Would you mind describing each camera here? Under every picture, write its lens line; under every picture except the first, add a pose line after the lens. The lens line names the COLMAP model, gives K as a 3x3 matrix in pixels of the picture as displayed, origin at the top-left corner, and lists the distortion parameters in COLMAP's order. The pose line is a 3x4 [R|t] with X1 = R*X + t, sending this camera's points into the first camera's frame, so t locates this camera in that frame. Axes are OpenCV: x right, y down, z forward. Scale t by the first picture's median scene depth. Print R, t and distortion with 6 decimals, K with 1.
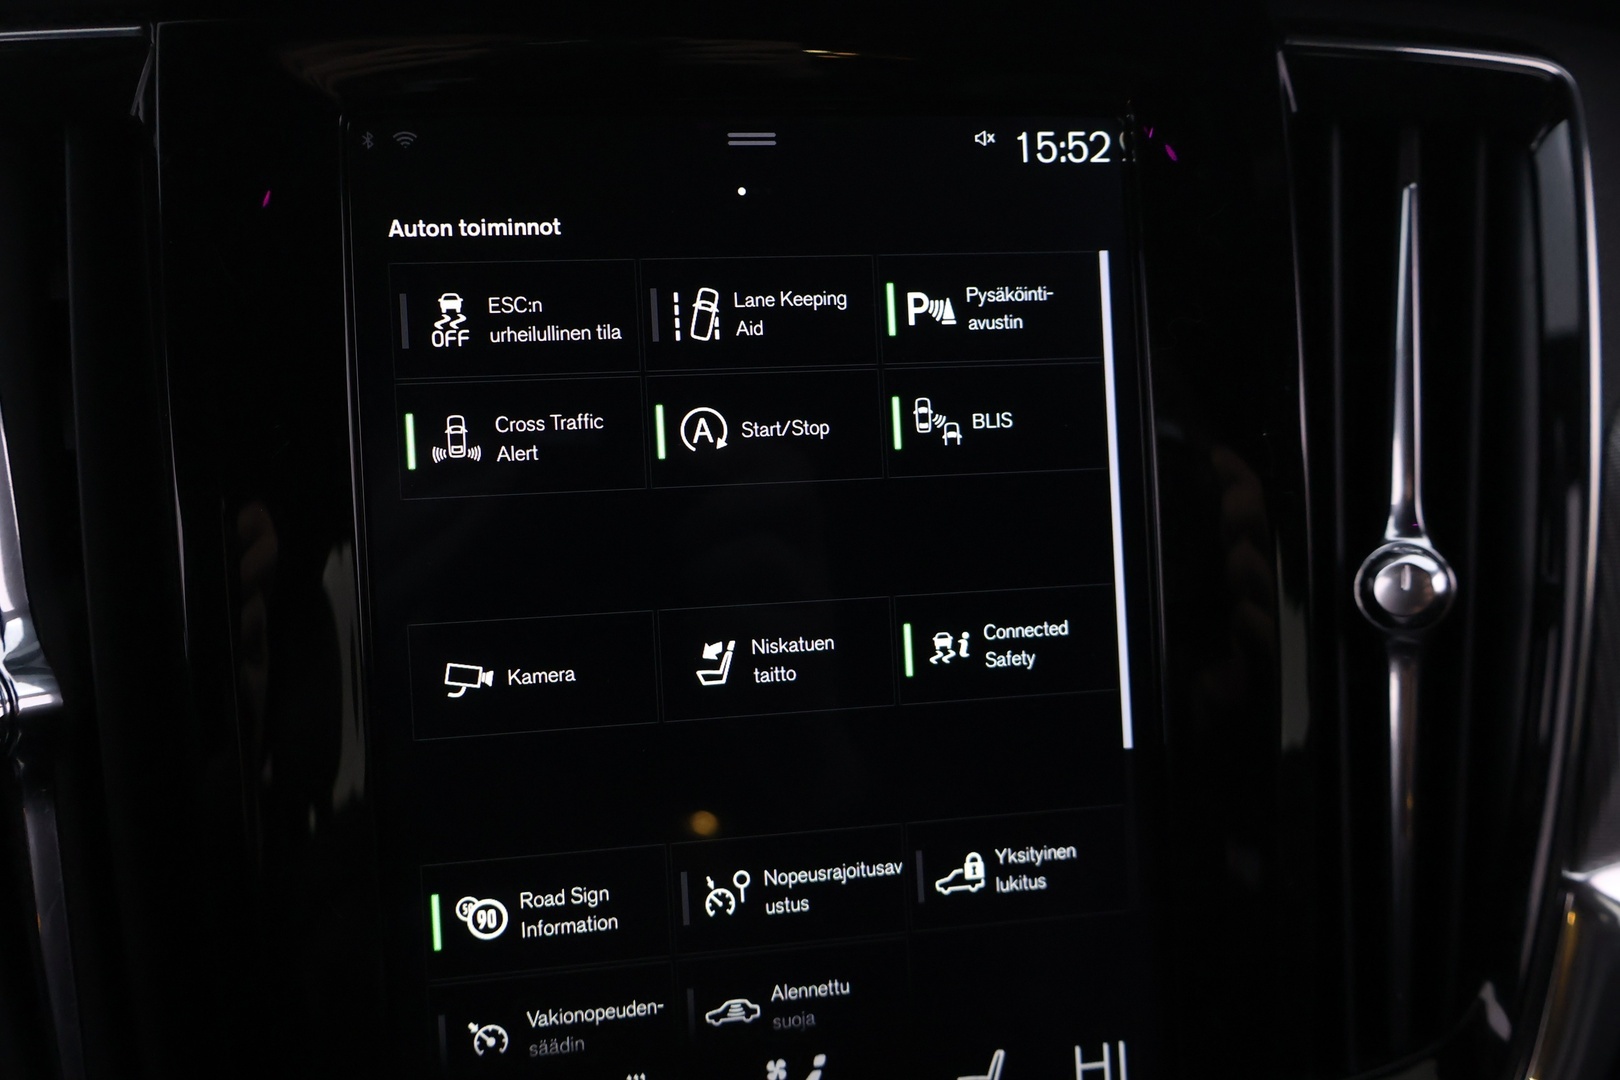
lens RADIAL K [[1356.9, 0, 810.0], [0, 1356.9, 540.0], [0, 0, 1]] dist [-0.002397, 0.002022]
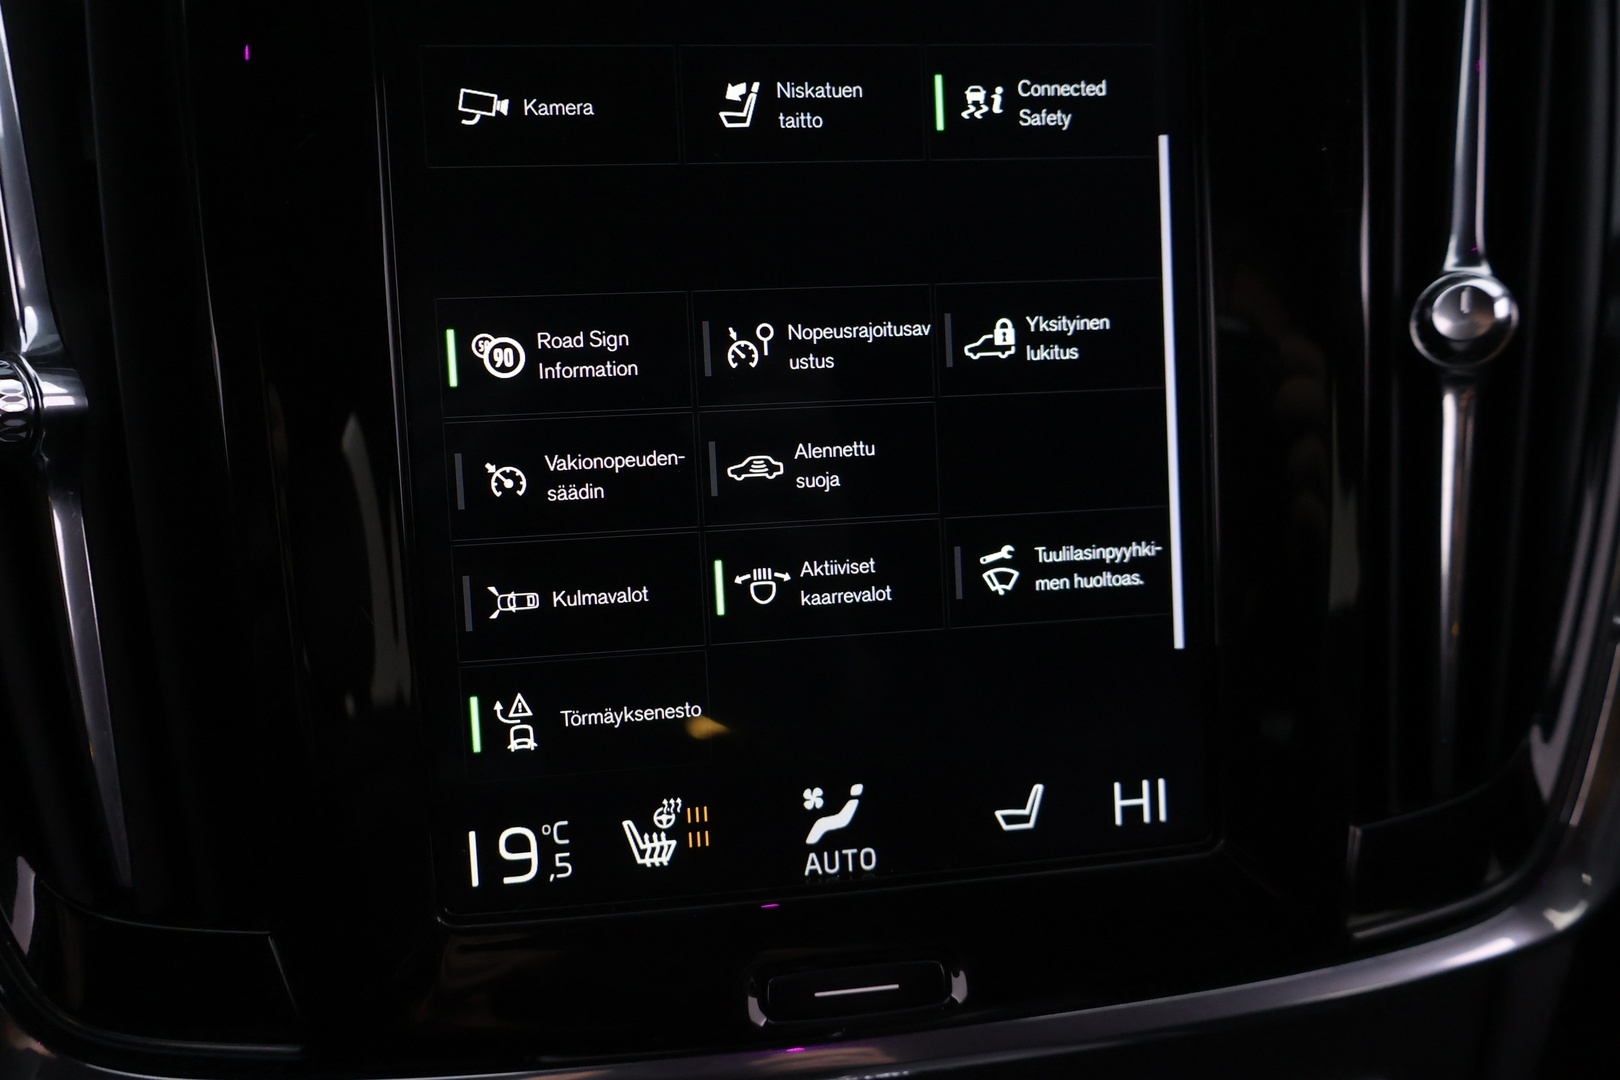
lens RADIAL K [[1383.8, 0, 851.7], [0, 1383.8, 539.9], [0, 0, 1]] dist [-0.003709, 0.004819]
pose [[0.999944, 0.008860, -0.005852, 0.018919], [-0.008487, 0.998106, 0.060932, 0.335950], [0.006381, -0.060879, 0.998125, -0.001052]]
